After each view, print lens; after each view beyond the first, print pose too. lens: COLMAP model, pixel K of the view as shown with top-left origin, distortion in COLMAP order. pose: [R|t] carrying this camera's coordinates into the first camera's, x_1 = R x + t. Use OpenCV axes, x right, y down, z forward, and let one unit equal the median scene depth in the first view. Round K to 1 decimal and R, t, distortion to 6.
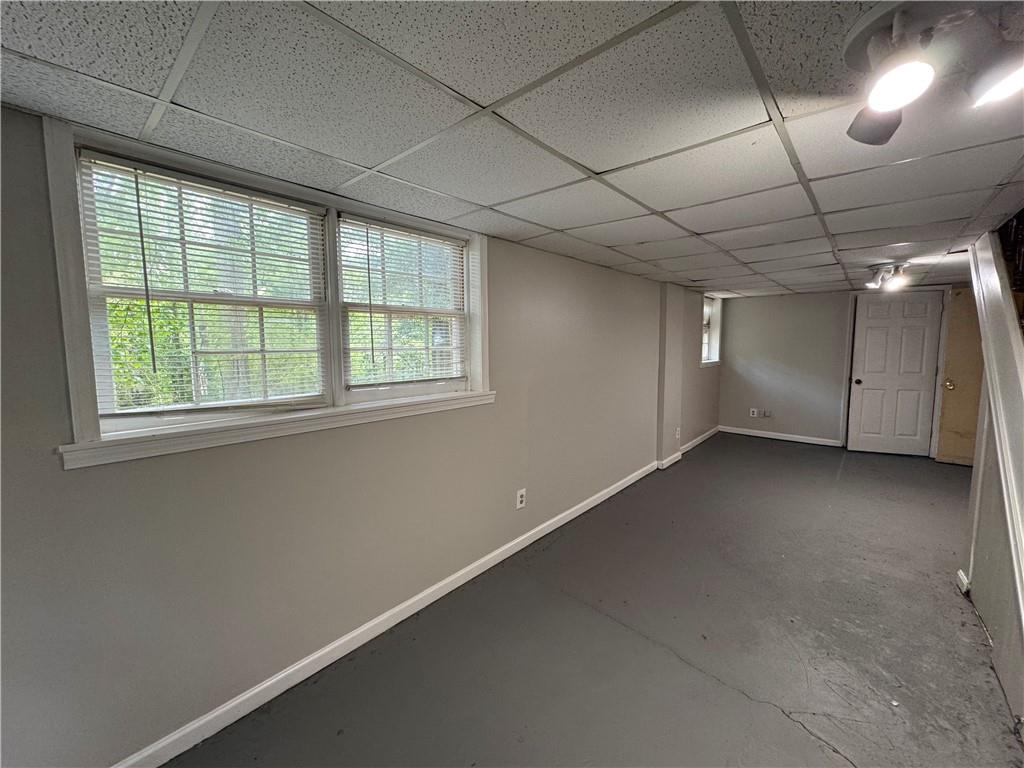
lens RADIAL K [[409.0, 0, 512.5], [0, 409.0, 383.5], [0, 0, 1]] dist [-0.001284, -0.000132]
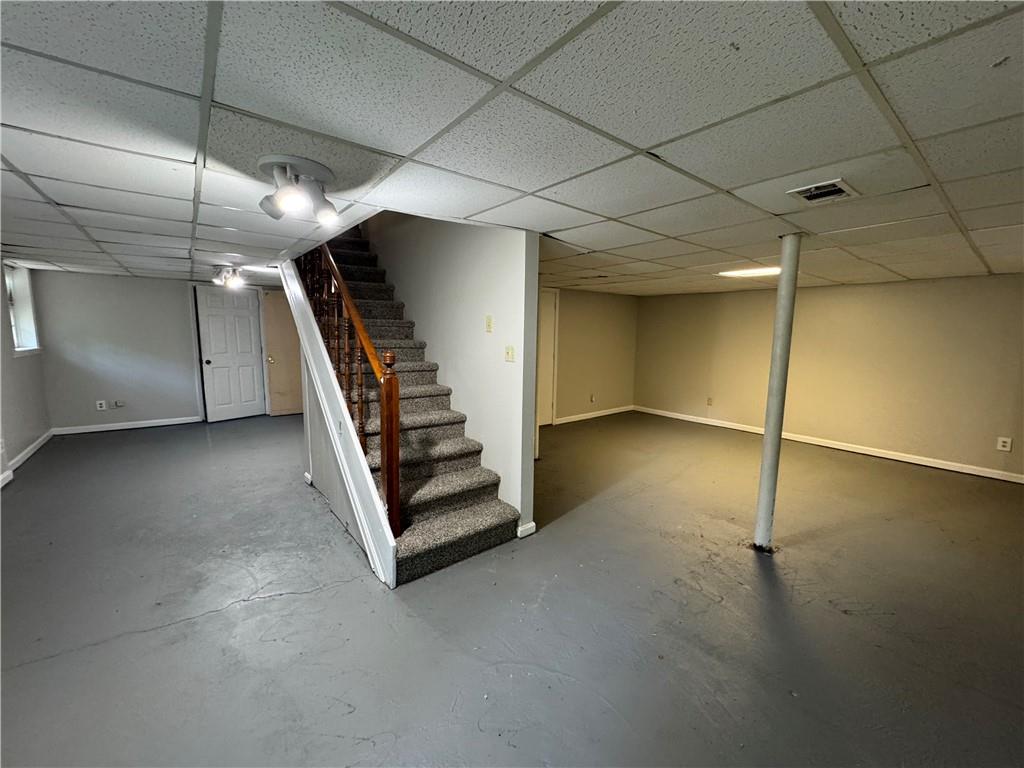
lens RADIAL K [[409.0, 0, 512.5], [0, 409.0, 383.5], [0, 0, 1]] dist [-0.001284, -0.000132]
pose [[0.180687, -0.115399, 0.976747, -0.207826], [0.078746, 0.991602, 0.102587, 0.007964], [-0.980383, 0.058379, 0.188257, -0.086991]]
